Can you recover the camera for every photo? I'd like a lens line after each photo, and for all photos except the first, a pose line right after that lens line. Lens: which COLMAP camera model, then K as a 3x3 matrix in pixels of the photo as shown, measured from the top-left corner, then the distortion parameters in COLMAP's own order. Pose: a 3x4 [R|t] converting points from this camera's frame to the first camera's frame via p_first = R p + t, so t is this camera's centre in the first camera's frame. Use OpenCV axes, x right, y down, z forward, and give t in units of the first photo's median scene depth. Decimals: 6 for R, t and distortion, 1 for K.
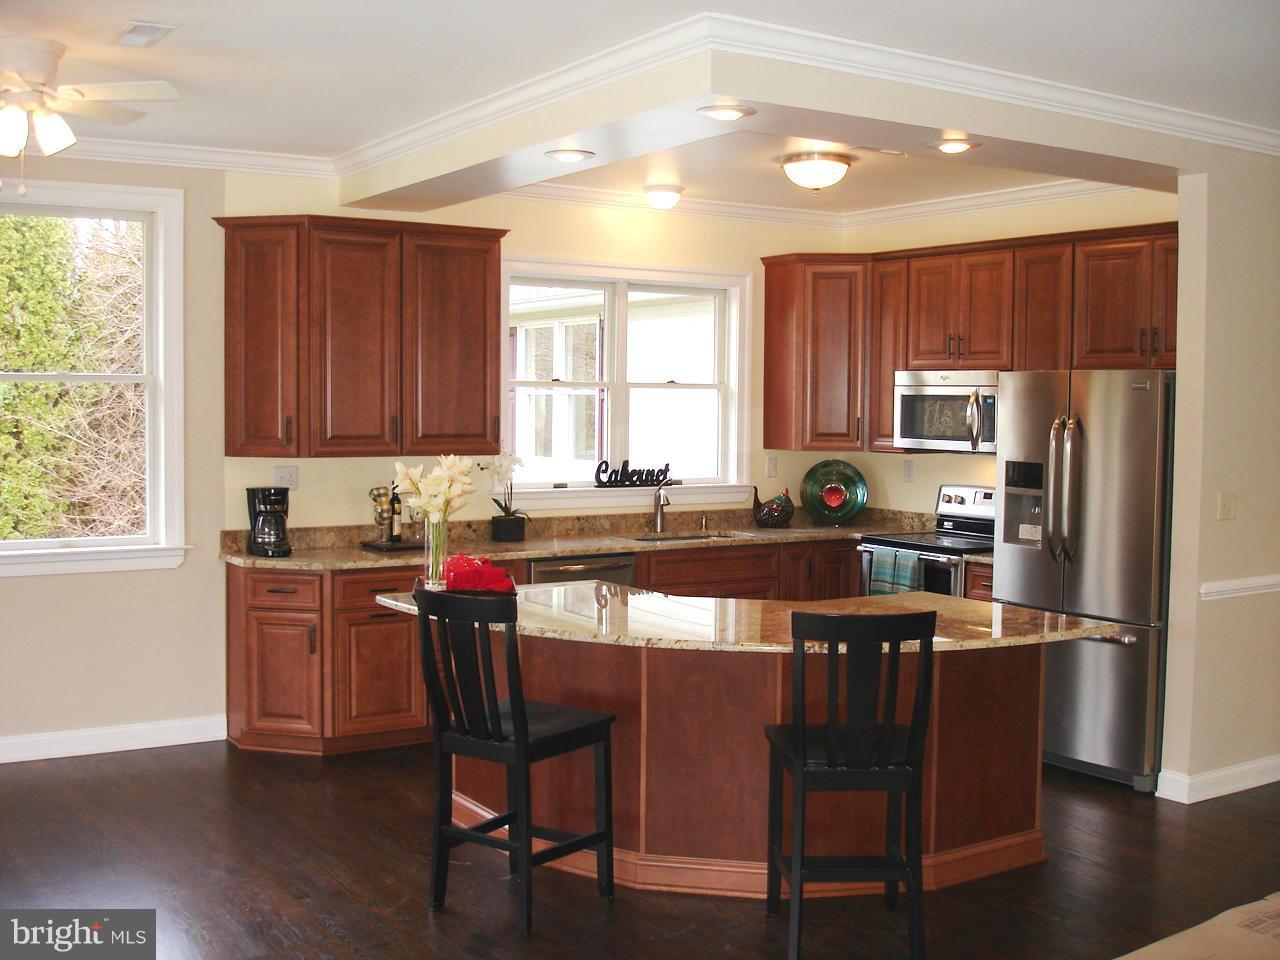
lens RADIAL K [[1444.2, 0, 640.0], [0, 1444.2, 480.0], [0, 0, 1]] dist [-0.089445, -0.059398]
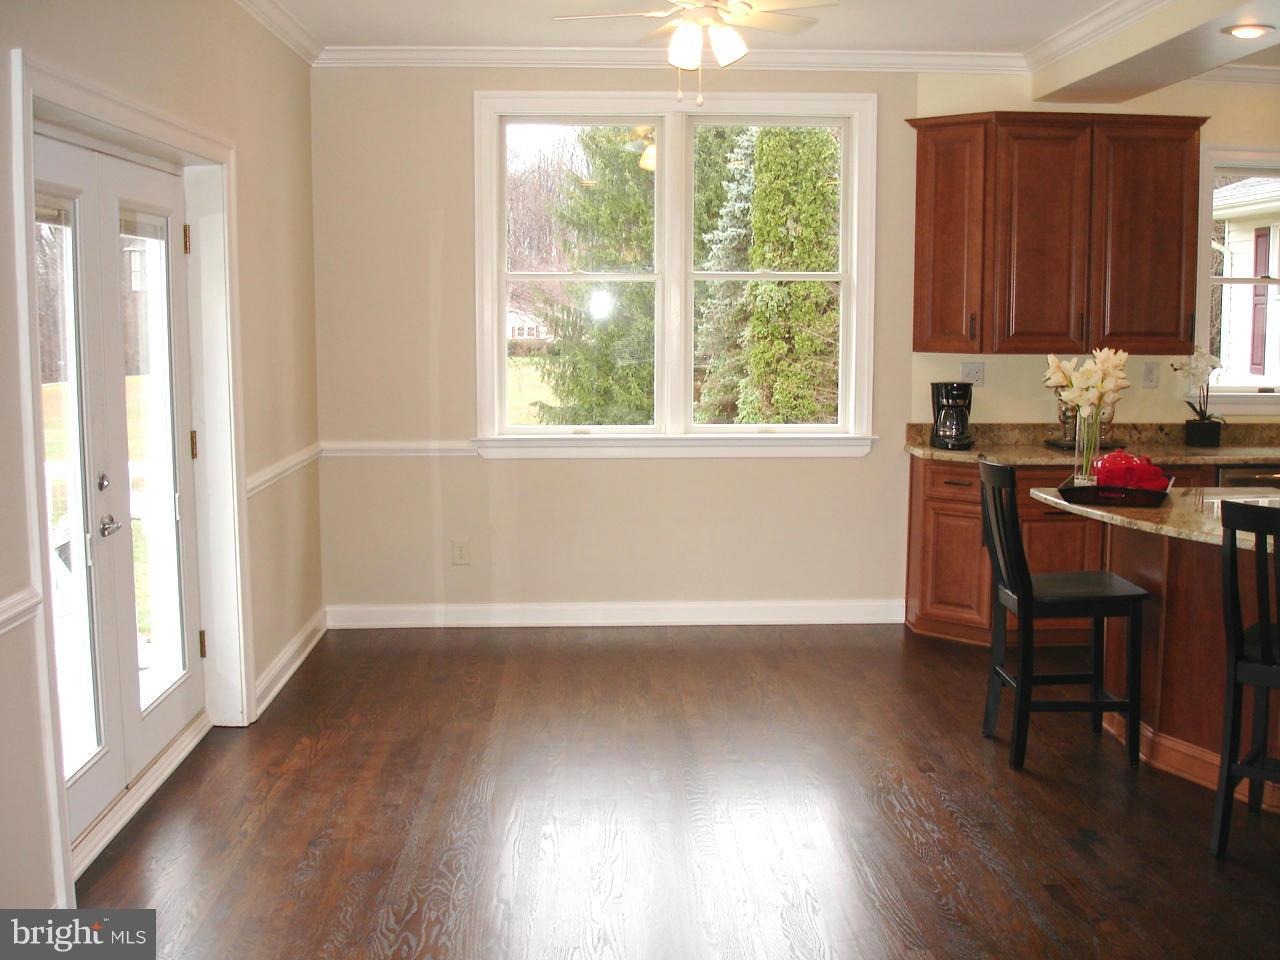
lens RADIAL K [[1444.2, 0, 640.0], [0, 1444.2, 480.0], [0, 0, 1]] dist [-0.089445, -0.059398]
pose [[0.858752, 0.054382, -0.509498, 0.075772], [-0.023745, 0.997507, 0.066447, 0.011828], [0.511841, -0.044963, 0.857903, 0.002698]]
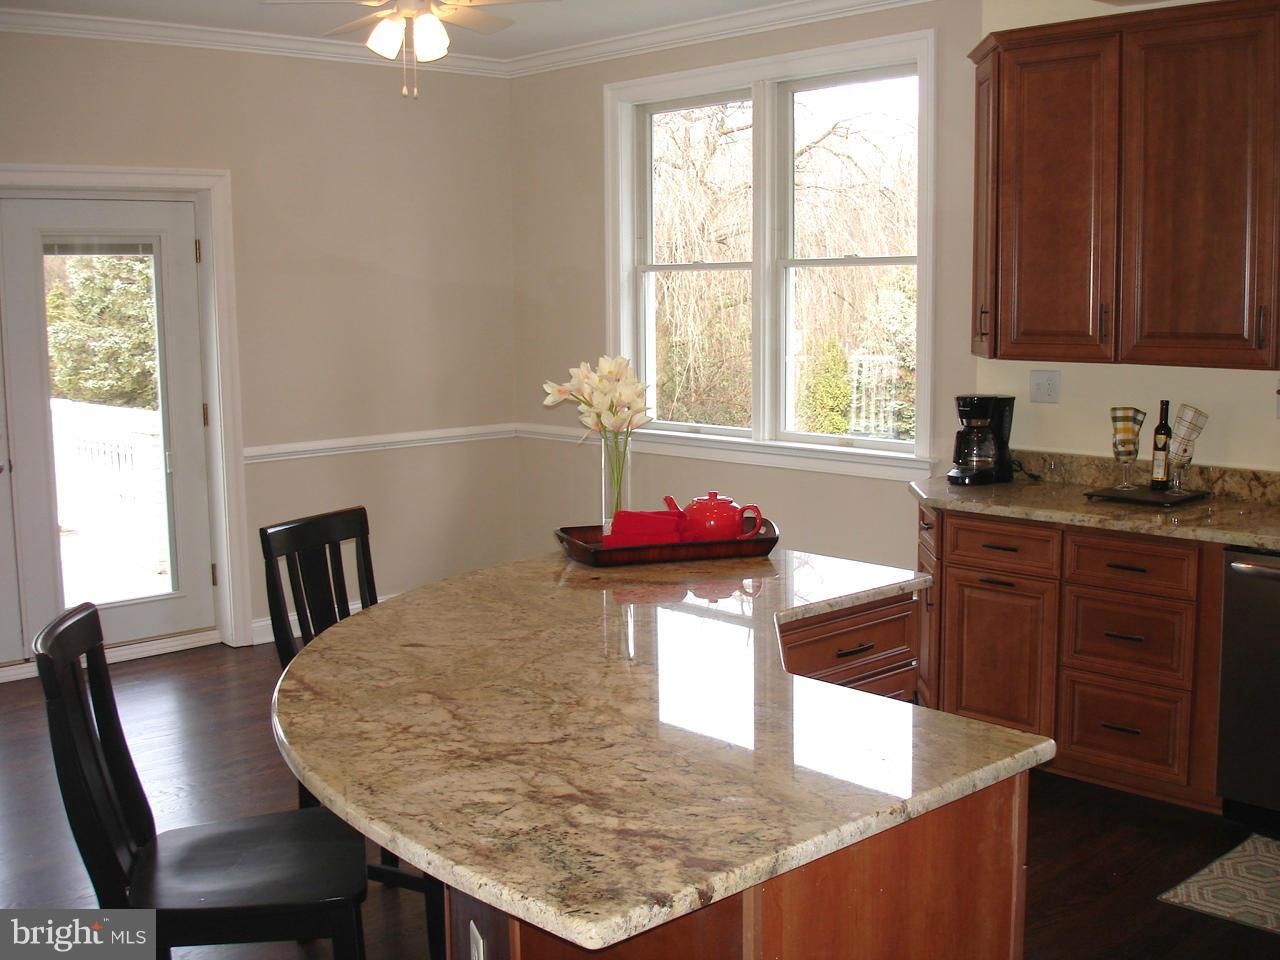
lens RADIAL K [[1444.2, 0, 640.0], [0, 1444.2, 480.0], [0, 0, 1]] dist [-0.089445, -0.059398]
pose [[0.170284, 0.115790, -0.978568, 0.472850], [-0.042849, 0.993003, 0.110042, -0.027199], [0.984463, 0.023192, 0.174054, 0.676096]]
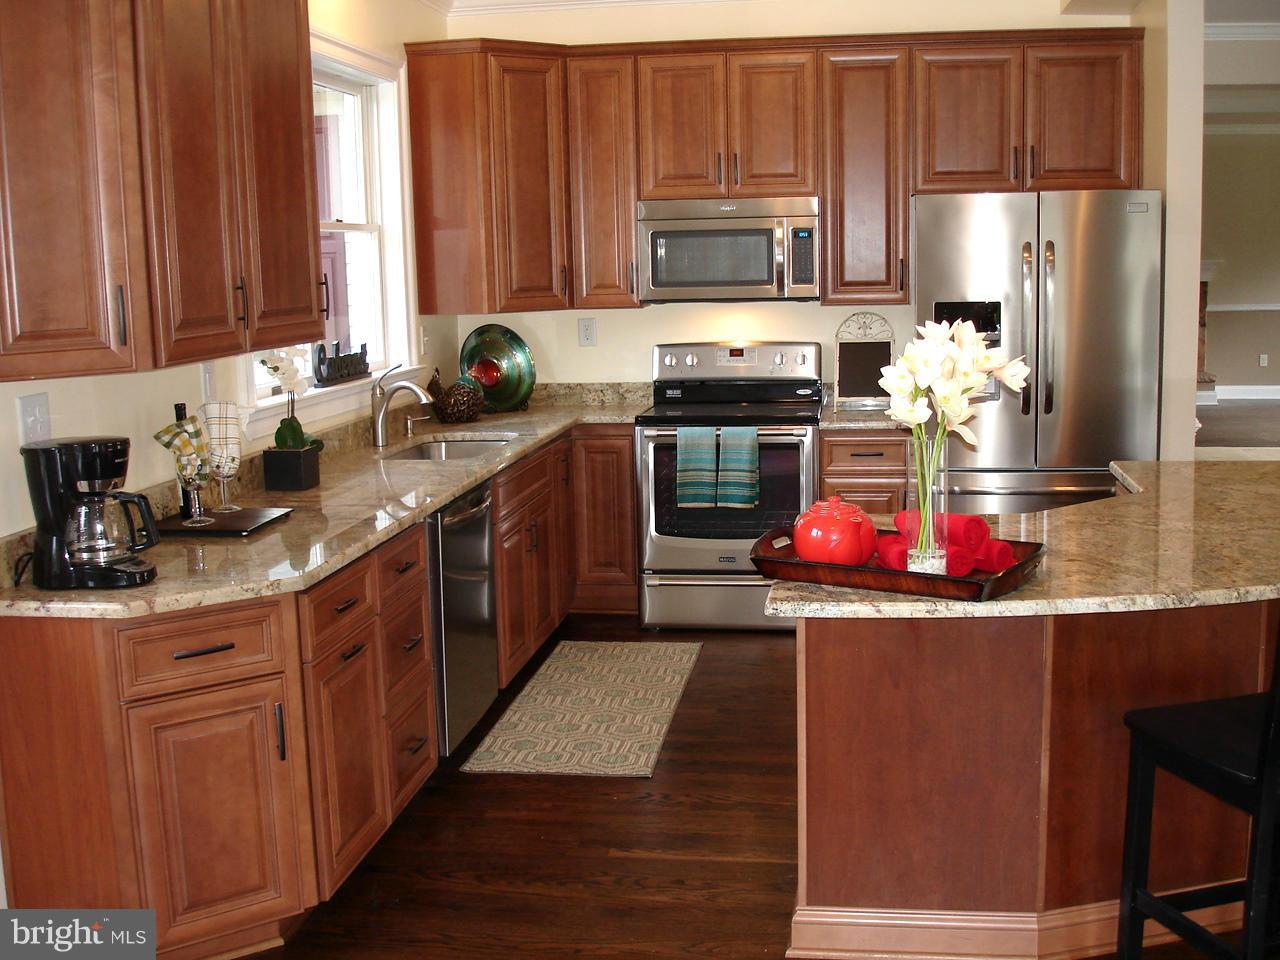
lens RADIAL K [[1444.2, 0, 640.0], [0, 1444.2, 480.0], [0, 0, 1]] dist [-0.089445, -0.059398]
pose [[0.662608, -0.140347, 0.735700, -0.477555], [0.073365, 0.989725, 0.122730, -0.025593], [-0.745365, -0.027347, 0.666096, 0.554402]]
